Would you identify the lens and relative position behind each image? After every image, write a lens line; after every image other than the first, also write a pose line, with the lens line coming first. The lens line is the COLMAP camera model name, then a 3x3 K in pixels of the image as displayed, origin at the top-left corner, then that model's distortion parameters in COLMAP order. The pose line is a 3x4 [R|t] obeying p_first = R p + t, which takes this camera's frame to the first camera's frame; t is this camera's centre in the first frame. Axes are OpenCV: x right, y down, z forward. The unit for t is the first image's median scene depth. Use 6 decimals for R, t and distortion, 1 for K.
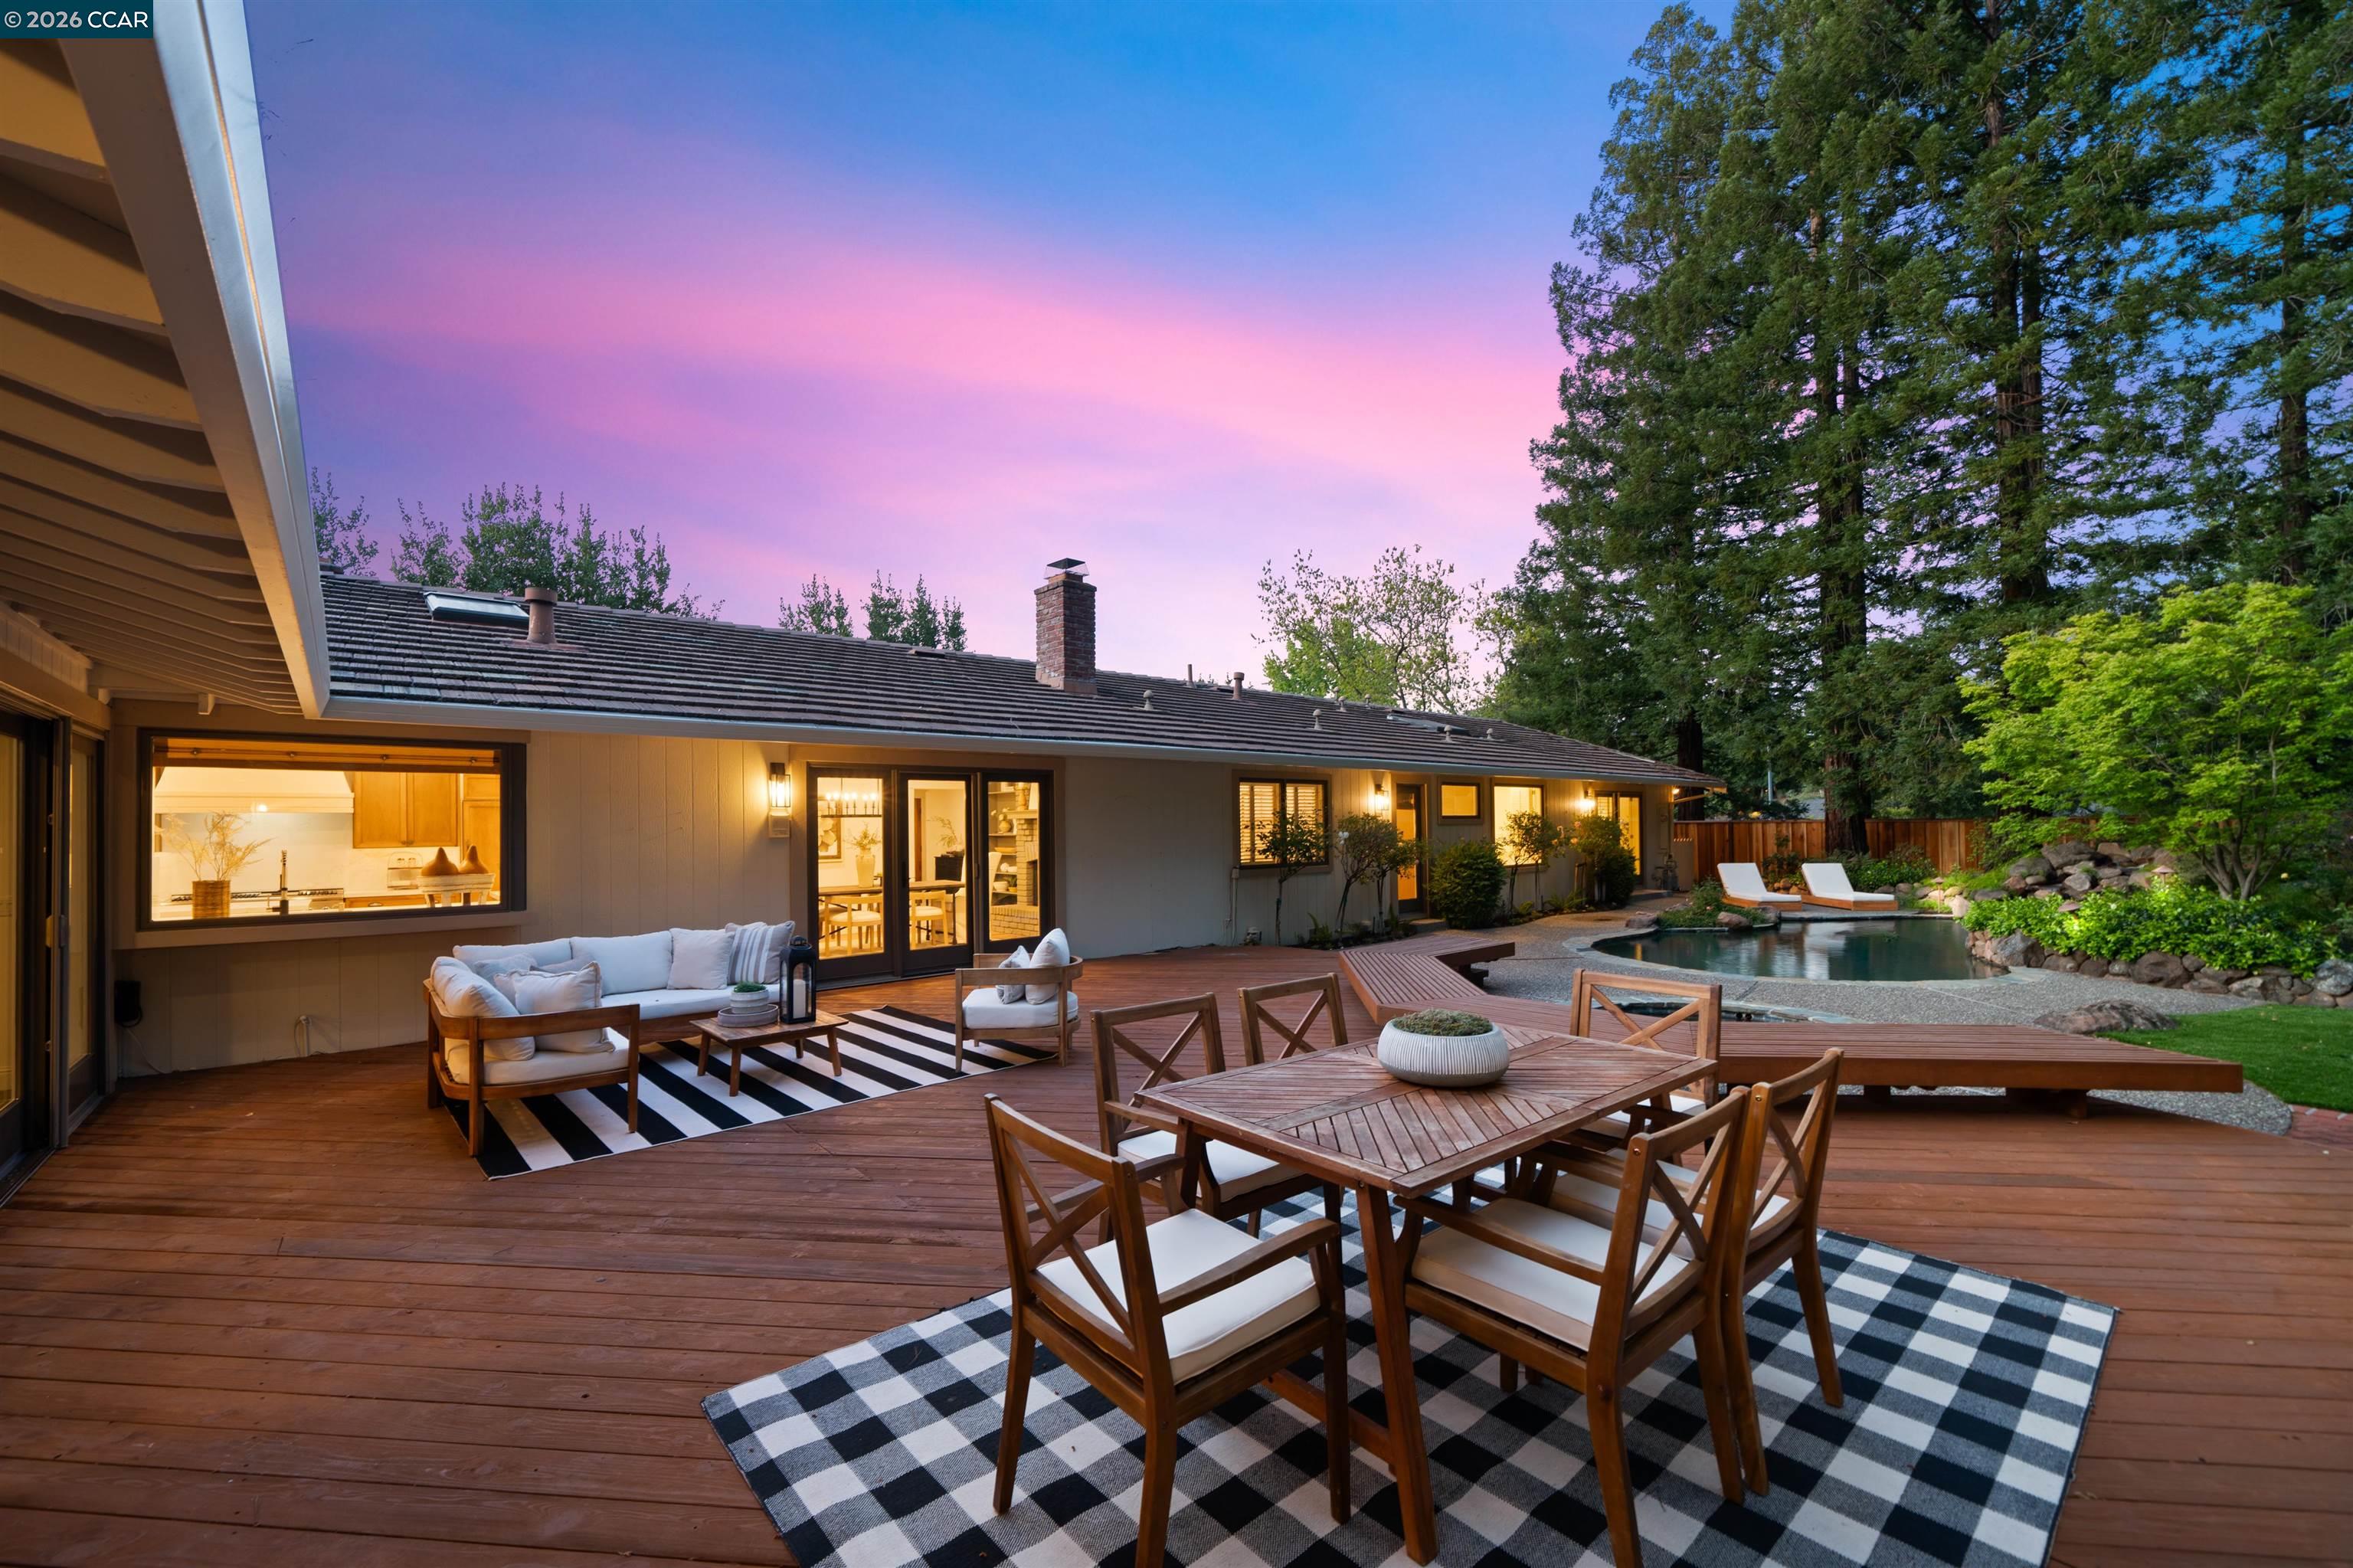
lens RADIAL K [[922.3, 0, 1190.3], [0, 922.3, 813.9], [0, 0, 1]] dist [-0.003555, 0.000072]
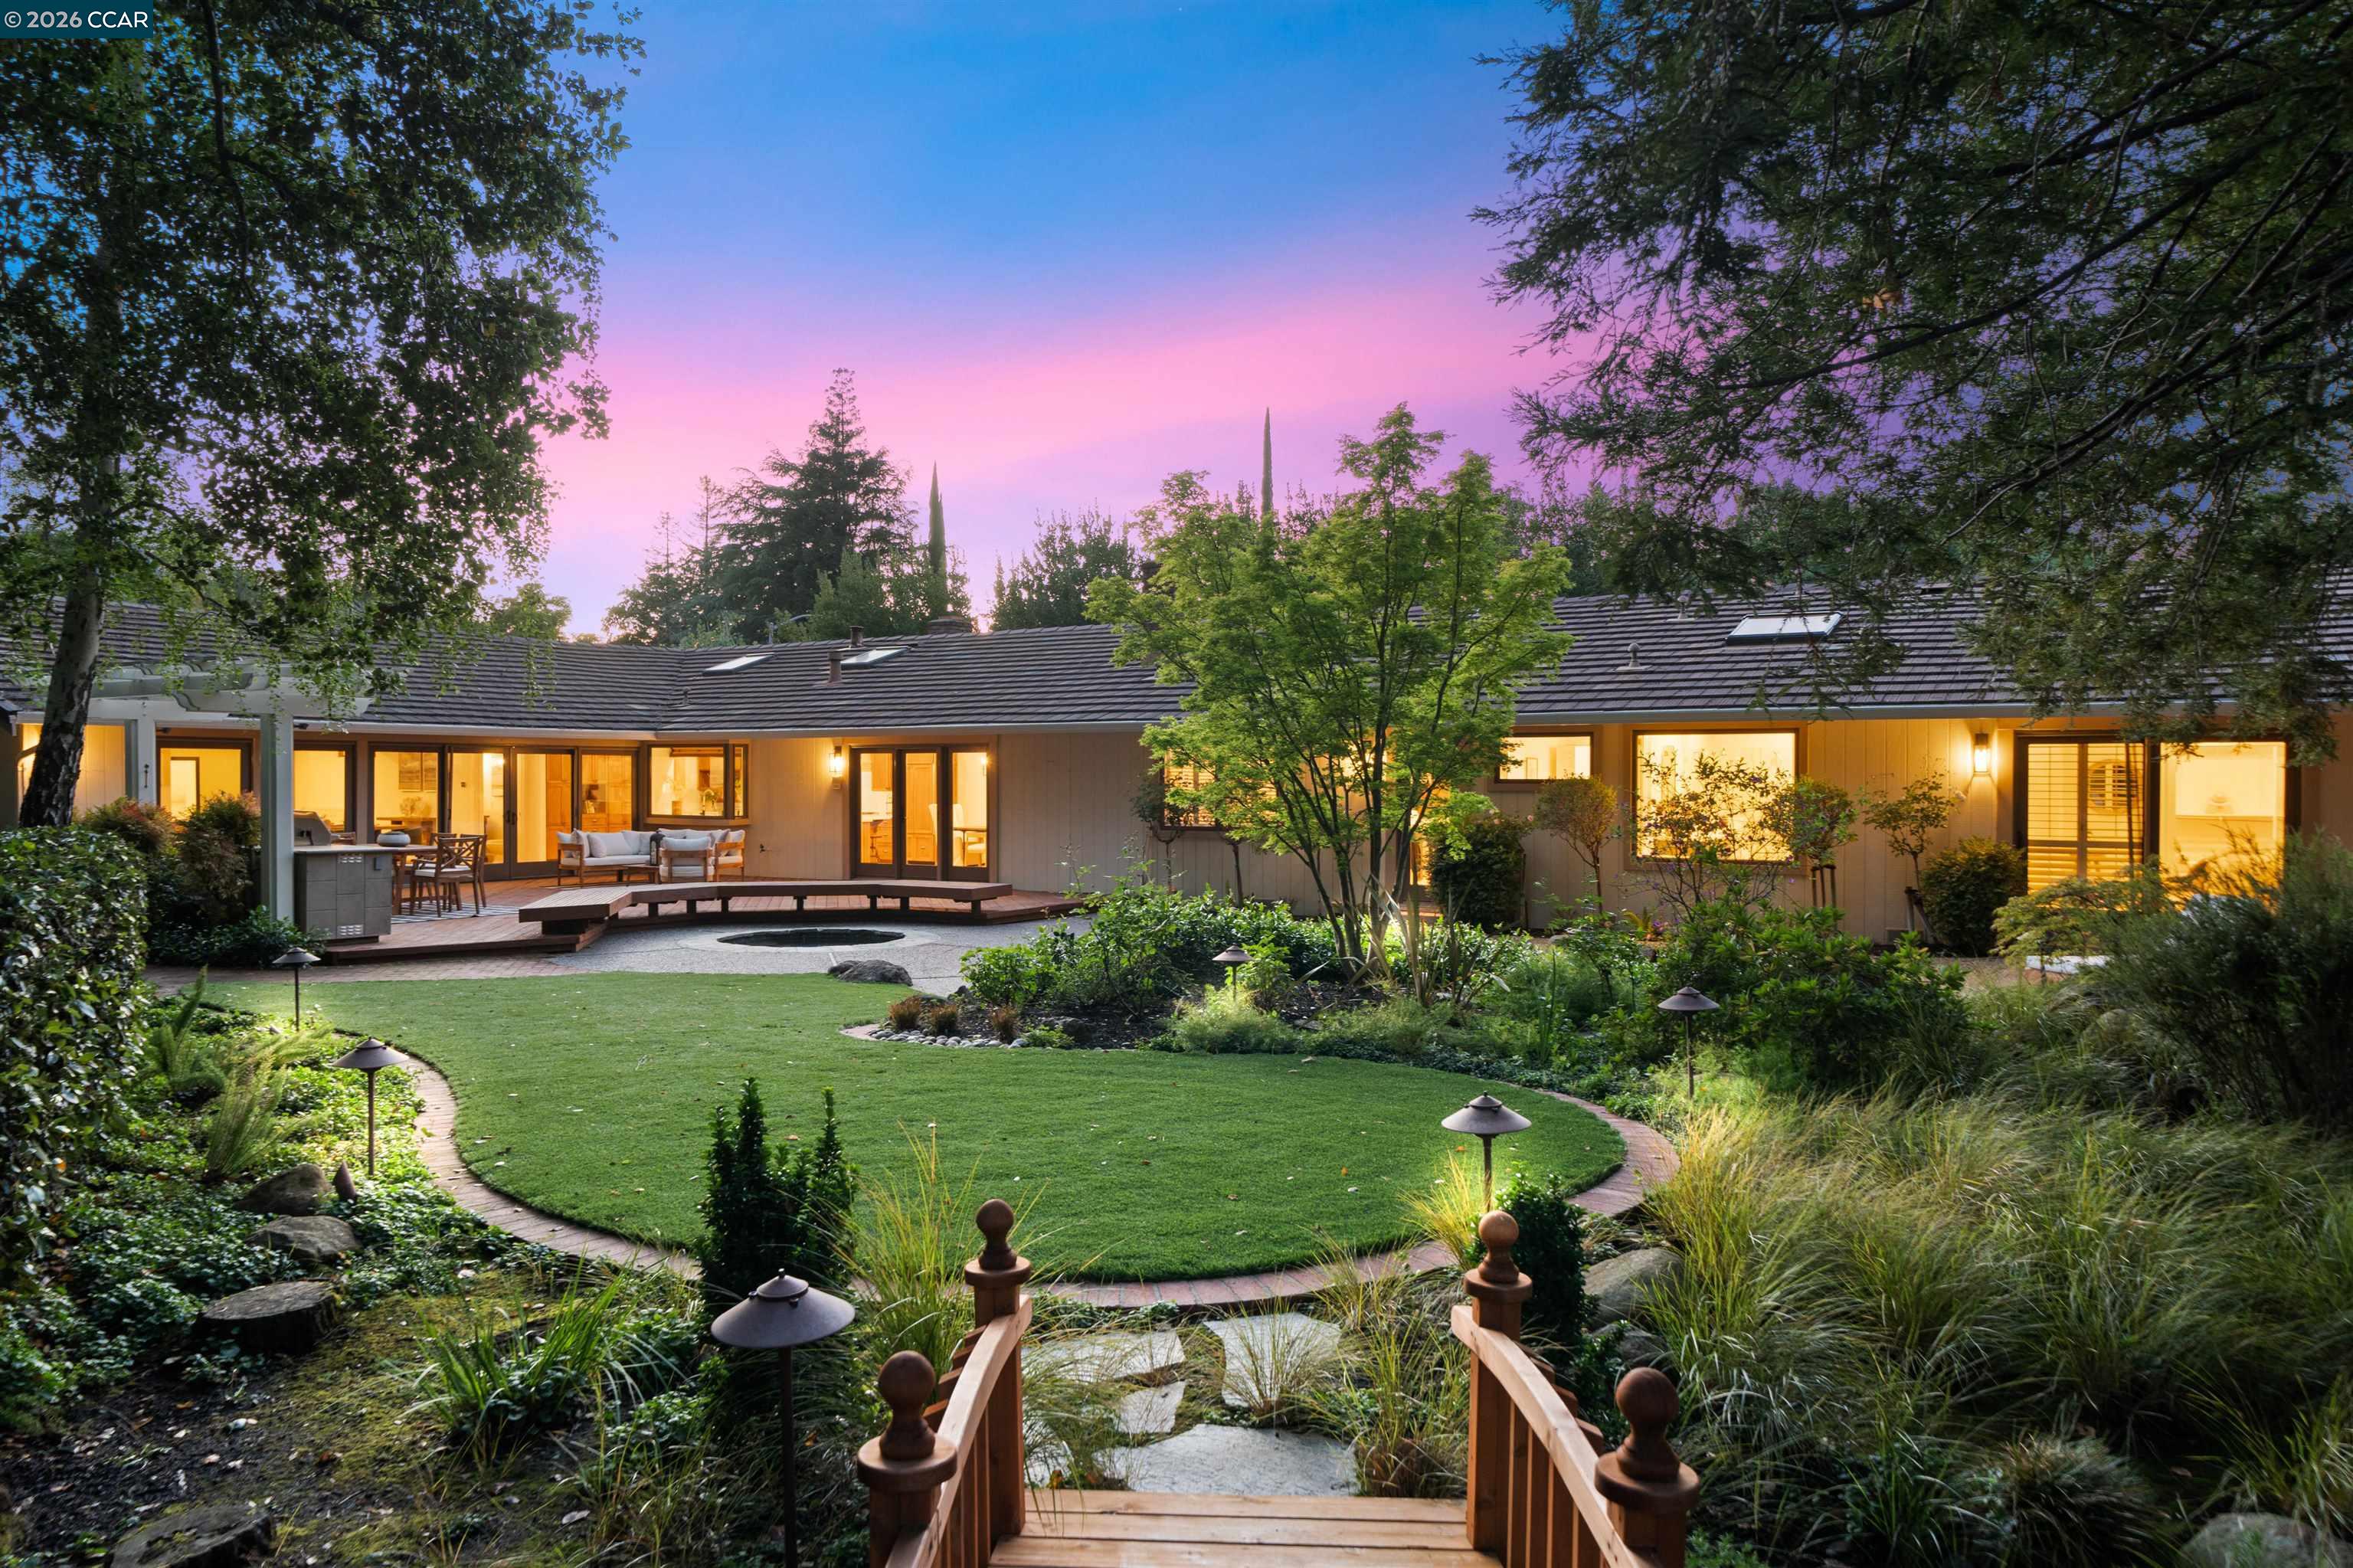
lens RADIAL K [[1582.3, 0, 1162.1], [0, 1582.3, 786.3], [0, 0, 1]] dist [0.000304, 0.000805]
pose [[0.298517, 0.016783, -0.954257, 1.409815], [0.006214, 0.999790, 0.019528, -0.018754], [0.954384, -0.011759, 0.298350, 0.373067]]
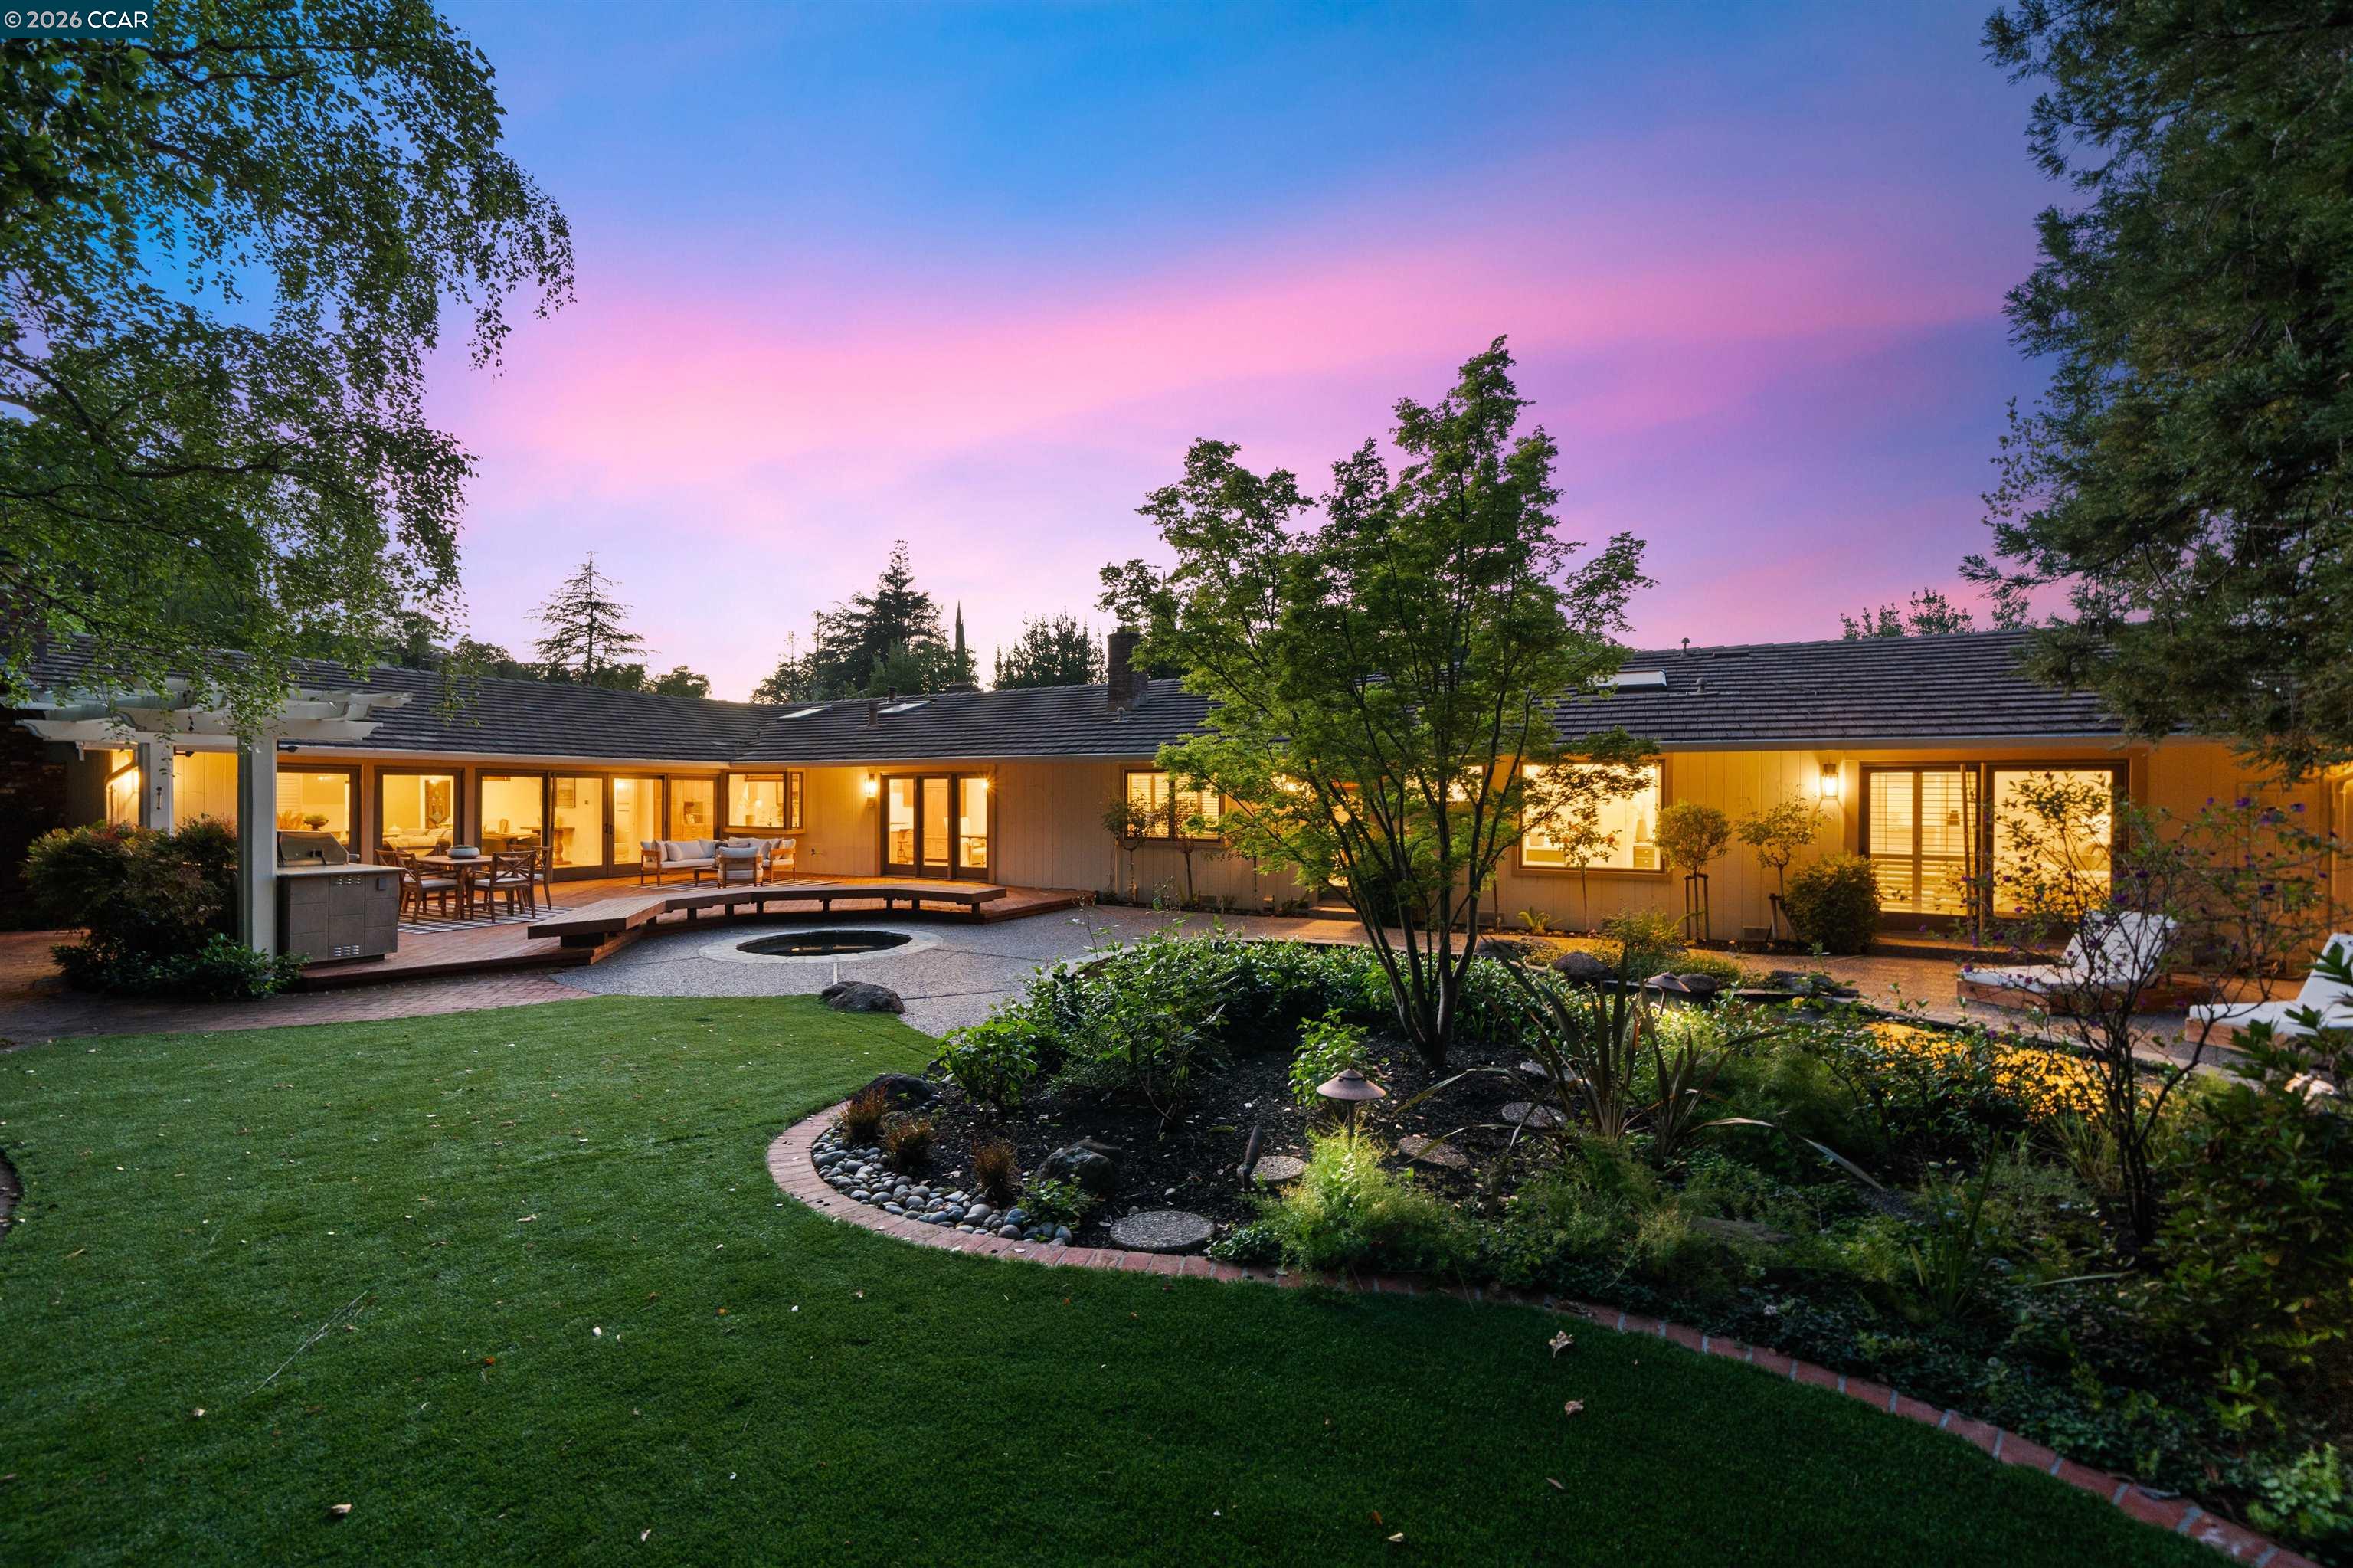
lens RADIAL K [[922.3, 0, 1157.2], [0, 922.3, 789.0], [0, 0, 1]] dist [-0.003555, 0.000072]
pose [[0.361747, 0.005491, -0.932260, 1.044144], [0.003493, 0.999968, 0.007245, -0.017286], [0.932270, -0.005877, 0.361716, 0.450534]]
